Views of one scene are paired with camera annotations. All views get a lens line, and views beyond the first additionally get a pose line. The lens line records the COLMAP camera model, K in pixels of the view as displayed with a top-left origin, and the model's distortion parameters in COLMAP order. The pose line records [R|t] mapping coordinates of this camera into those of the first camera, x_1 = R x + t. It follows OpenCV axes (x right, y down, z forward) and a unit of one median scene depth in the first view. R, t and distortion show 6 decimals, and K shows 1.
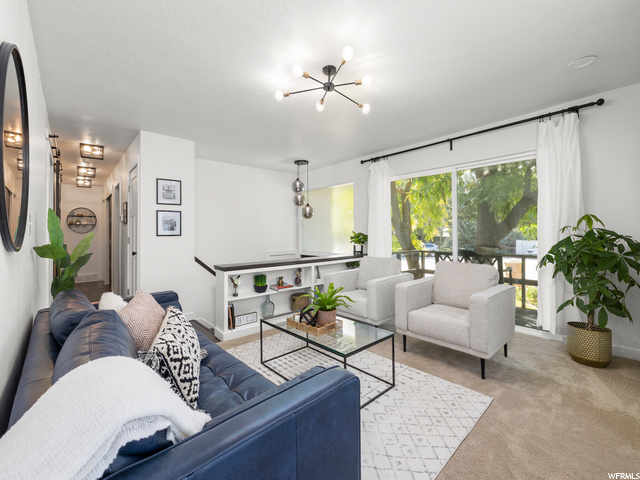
lens RADIAL K [[272.3, 0, 320.0], [0, 272.3, 235.7], [0, 0, 1]] dist [0.000535, 0.000383]
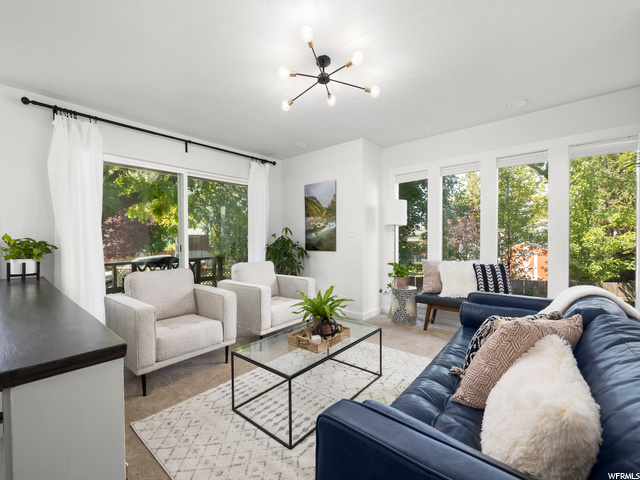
lens RADIAL K [[272.3, 0, 321.1], [0, 272.3, 236.9], [0, 0, 1]] dist [0.000535, 0.000383]
pose [[-0.115841, -0.003491, 0.993262, -0.543798], [0.005711, 0.999975, 0.004181, -0.013465], [-0.993251, 0.006157, -0.115818, 0.643760]]
